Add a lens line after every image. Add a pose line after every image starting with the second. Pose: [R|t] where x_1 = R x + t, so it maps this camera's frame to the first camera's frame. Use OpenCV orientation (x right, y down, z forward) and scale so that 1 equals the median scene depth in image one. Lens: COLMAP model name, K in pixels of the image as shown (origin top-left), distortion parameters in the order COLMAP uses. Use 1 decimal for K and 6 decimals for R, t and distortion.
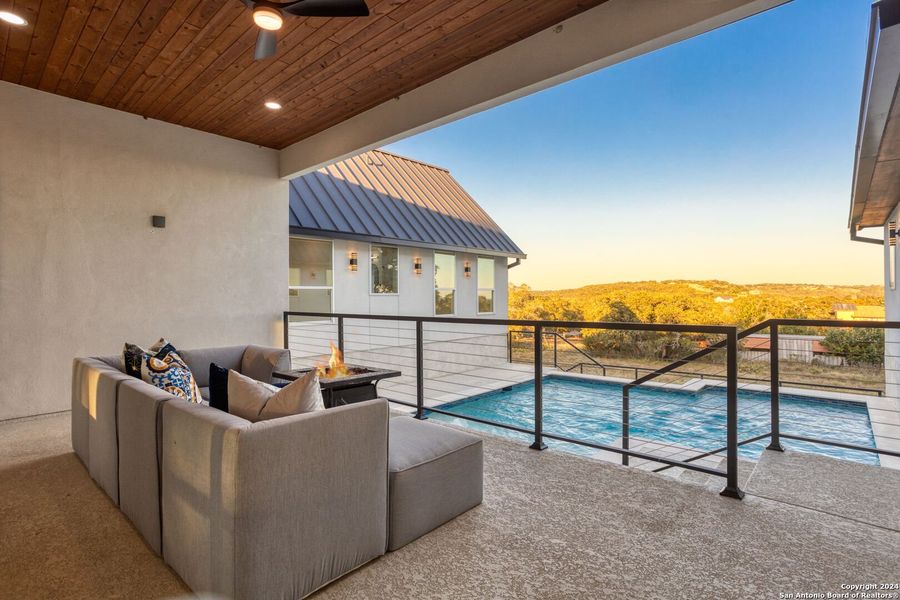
lens RADIAL K [[438.4, 0, 455.1], [0, 438.4, 295.0], [0, 0, 1]] dist [-0.023140, 0.003555]
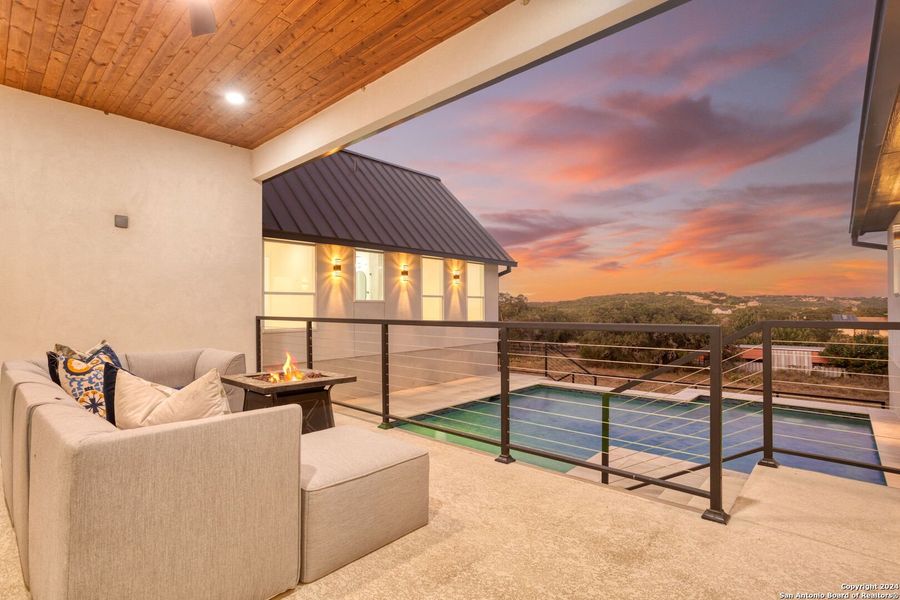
lens RADIAL K [[438.4, 0, 443.7], [0, 438.4, 303.7], [0, 0, 1]] dist [-0.023140, 0.003555]
pose [[0.999875, 0.002754, -0.015584, 0.067905], [-0.002811, 0.999990, -0.003615, 0.020913], [0.015574, 0.003659, 0.999872, 0.075163]]
